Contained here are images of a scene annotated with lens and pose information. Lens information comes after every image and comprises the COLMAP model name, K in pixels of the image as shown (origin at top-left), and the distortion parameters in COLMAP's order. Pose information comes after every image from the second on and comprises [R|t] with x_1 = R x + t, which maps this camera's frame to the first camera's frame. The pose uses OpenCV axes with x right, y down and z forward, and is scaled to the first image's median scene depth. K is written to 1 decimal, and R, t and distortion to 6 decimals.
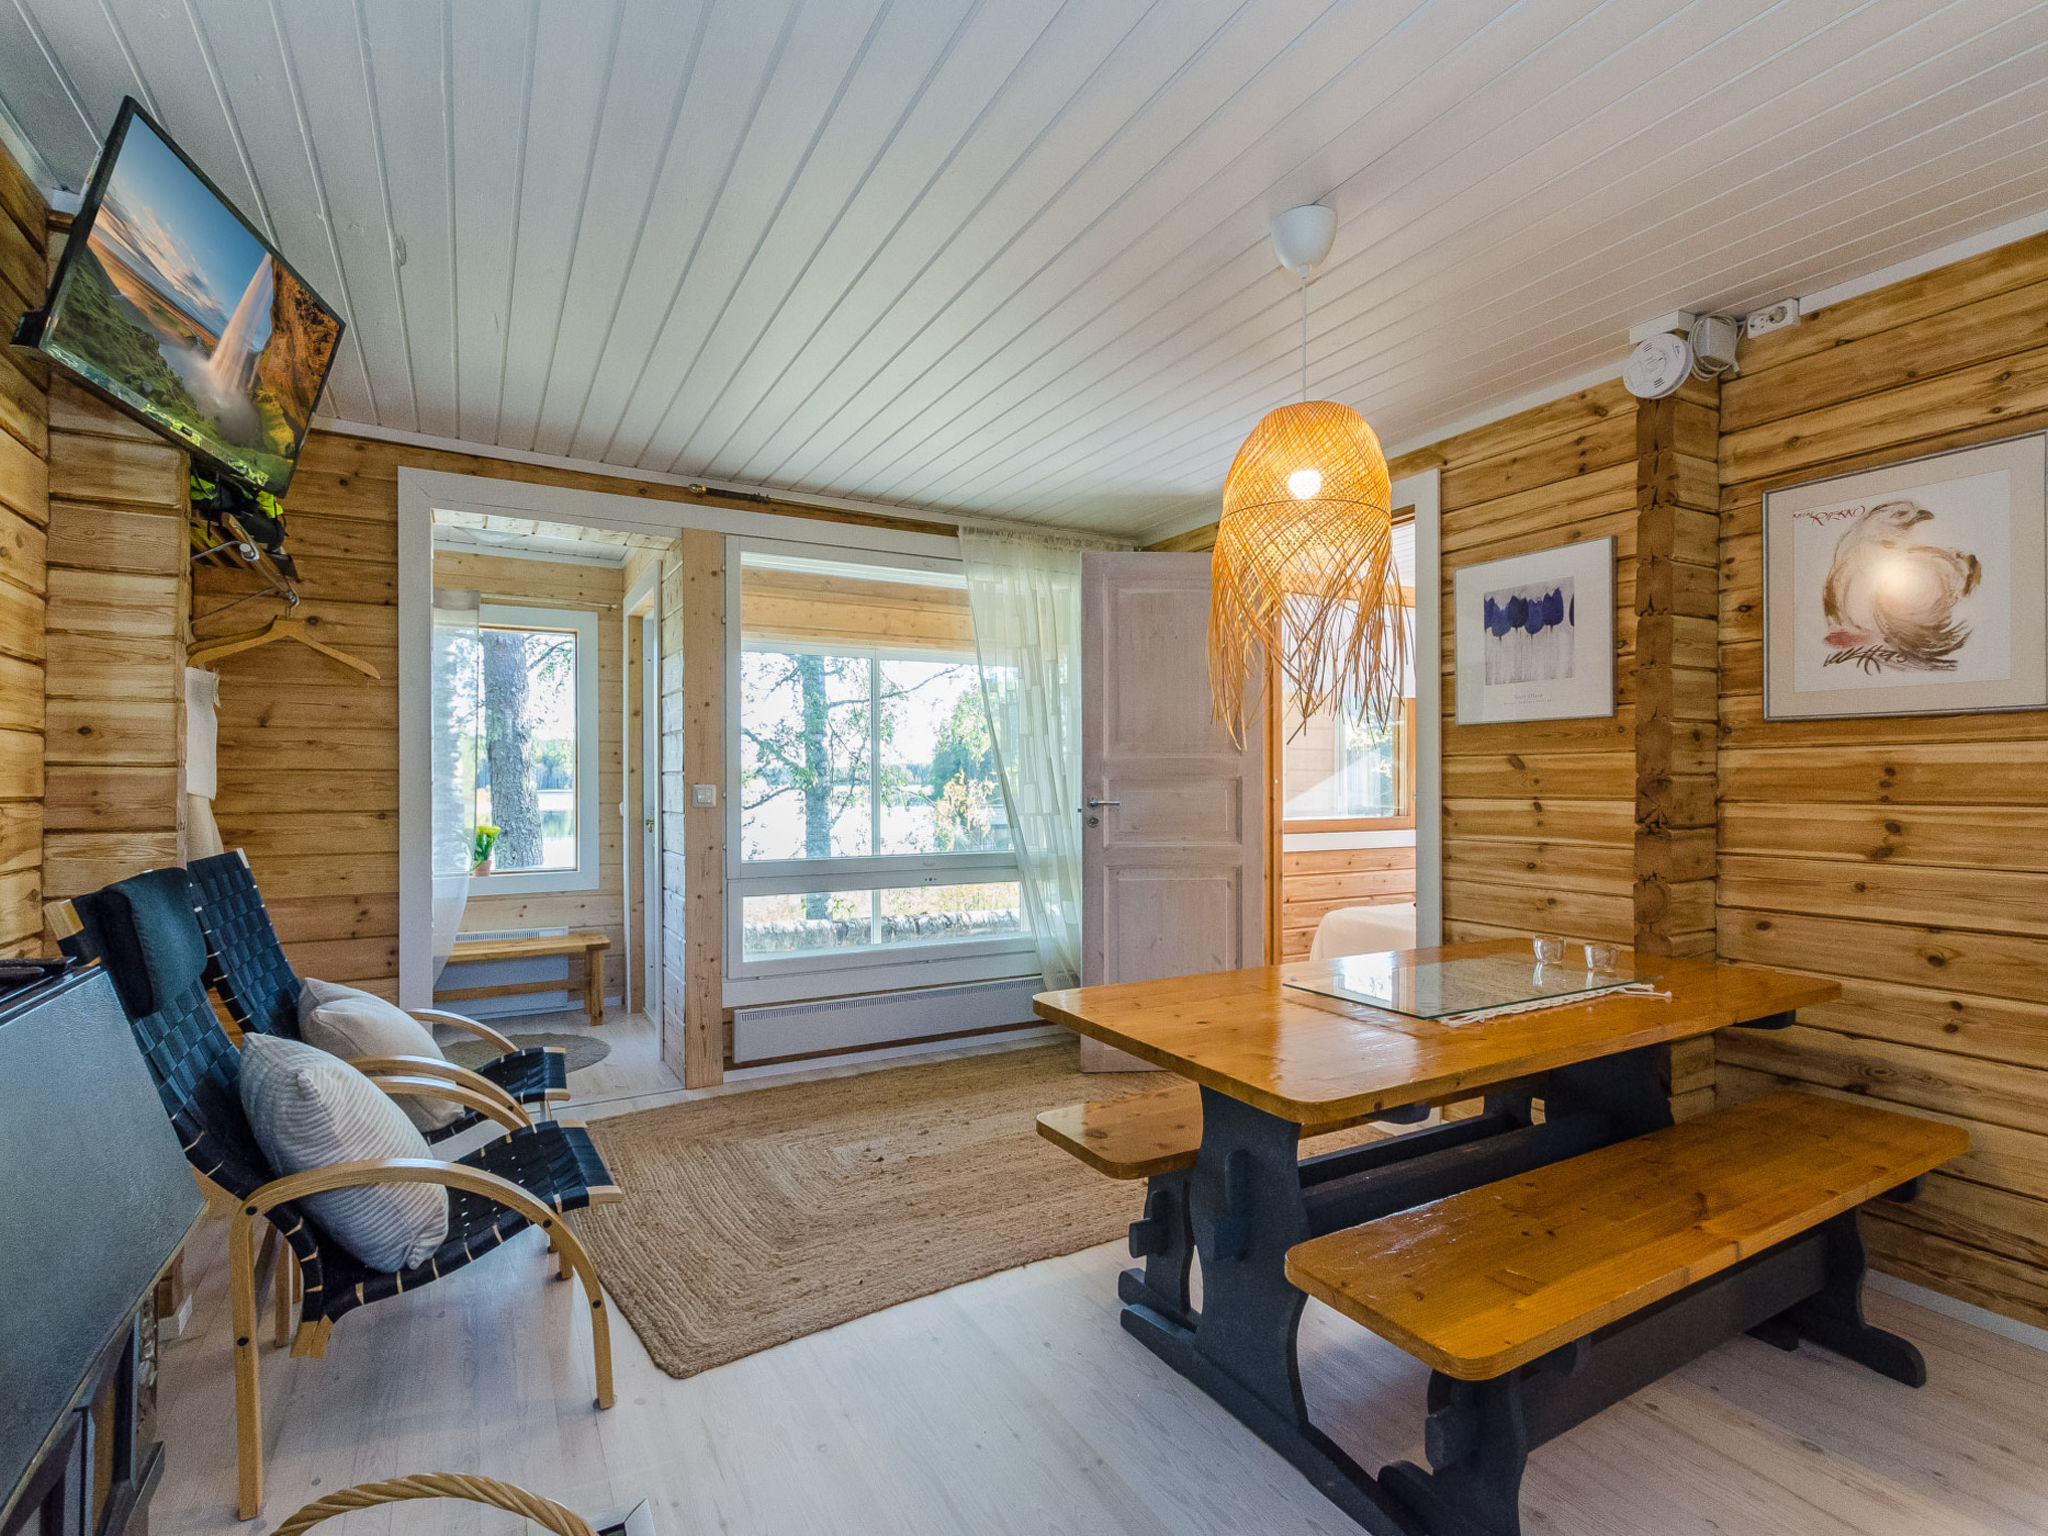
lens RADIAL K [[976.2, 0, 1026.2], [0, 976.2, 795.3], [0, 0, 1]] dist [0.002685, -0.000015]
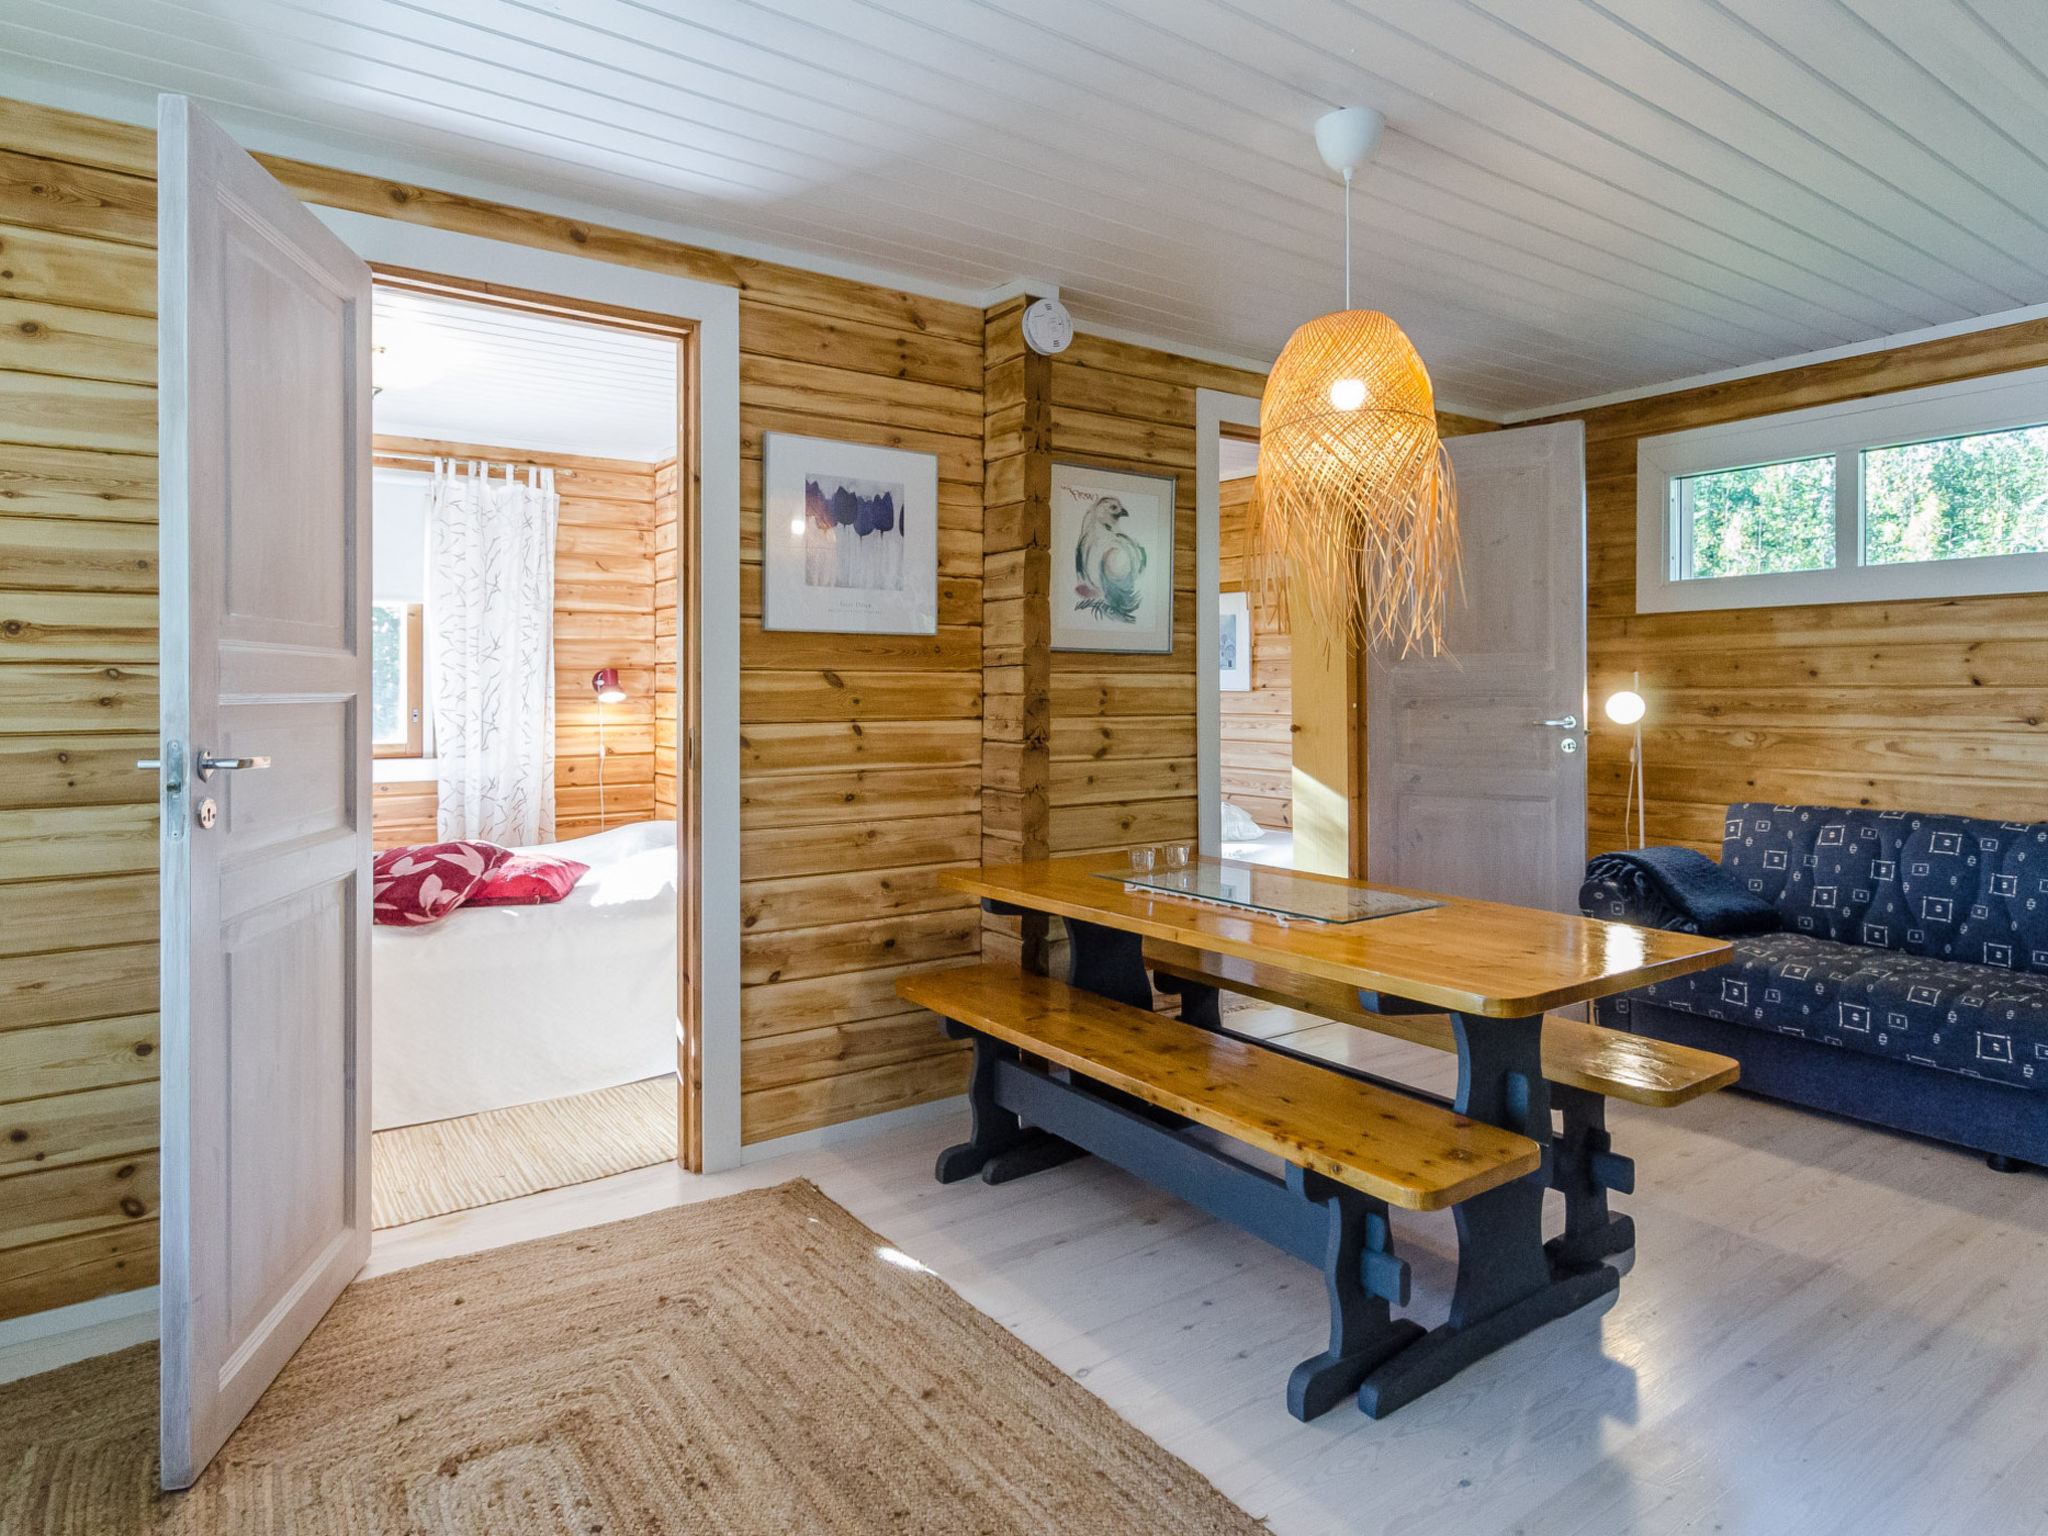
lens RADIAL K [[1165.6, 0, 1029.4], [0, 1165.6, 684.2], [0, 0, 1]] dist [-0.000432, -0.000047]
pose [[-0.094382, 0.005349, 0.995522, -0.563148], [0.014326, 0.999889, -0.004015, -0.024058], [-0.995433, 0.013883, -0.094448, 0.973306]]
